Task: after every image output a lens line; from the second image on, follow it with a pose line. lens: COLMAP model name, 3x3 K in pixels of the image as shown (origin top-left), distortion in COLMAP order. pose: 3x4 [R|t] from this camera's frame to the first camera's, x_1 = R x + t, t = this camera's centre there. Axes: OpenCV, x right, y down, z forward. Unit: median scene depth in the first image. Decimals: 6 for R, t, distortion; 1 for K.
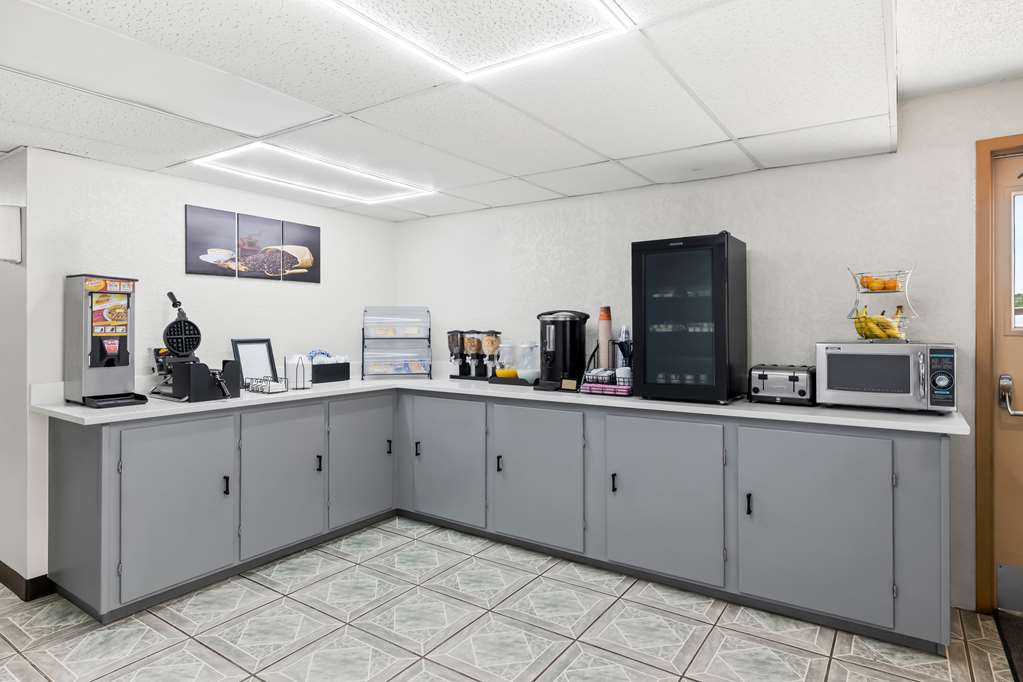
lens RADIAL K [[577.5, 0, 515.1], [0, 577.5, 336.8], [0, 0, 1]] dist [0.009047, 0.002476]
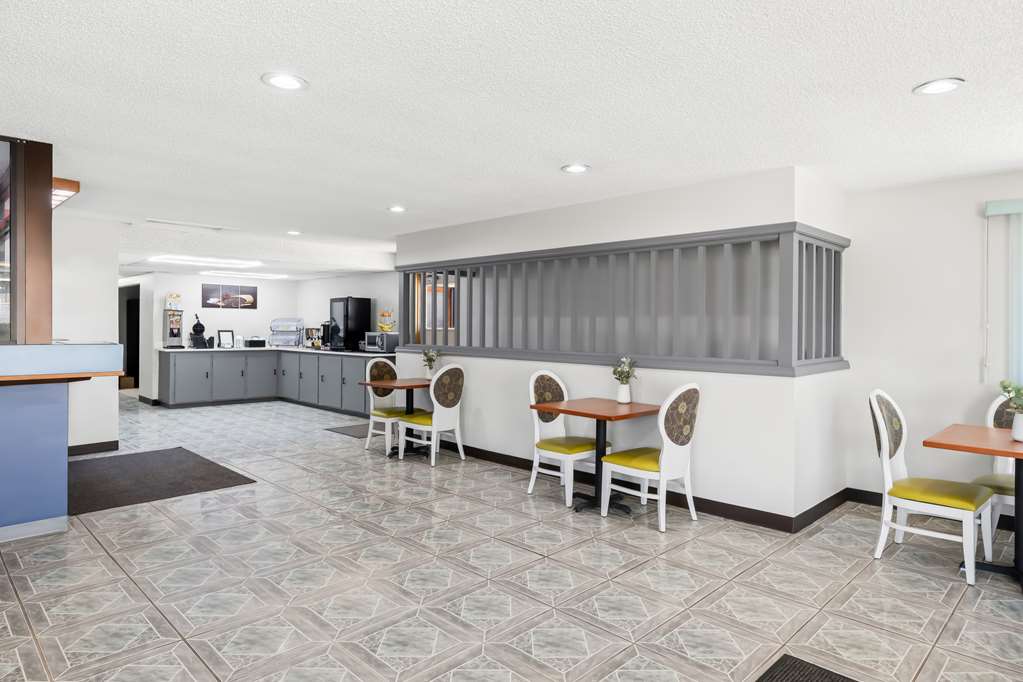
lens RADIAL K [[606.1, 0, 501.4], [0, 606.1, 321.6], [0, 0, 1]] dist [0.019636, -0.001671]
pose [[0.981009, 0.009158, -0.193746, 1.434194], [-0.014572, 0.999542, -0.026535, 0.021599], [0.193414, 0.028854, 0.980693, -1.635024]]
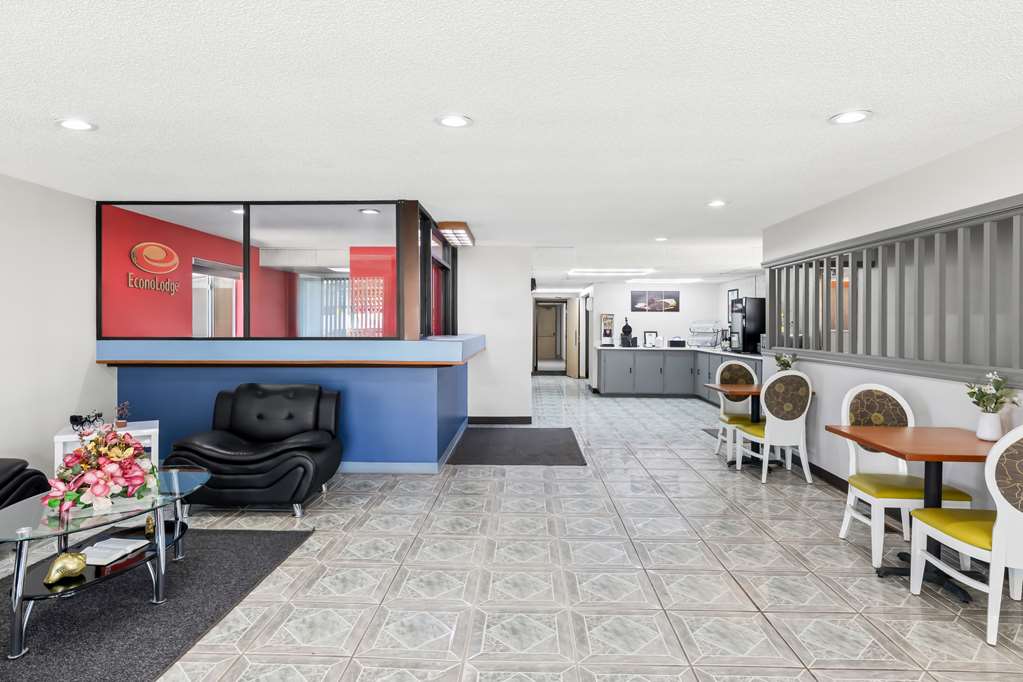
lens RADIAL K [[577.5, 0, 511.5], [0, 577.5, 324.3], [0, 0, 1]] dist [0.009047, 0.002476]
pose [[0.544444, 0.004178, -0.838787, 1.774728], [-0.022948, 0.999687, -0.009916, 0.014457], [0.838483, 0.024647, 0.544370, -1.340692]]
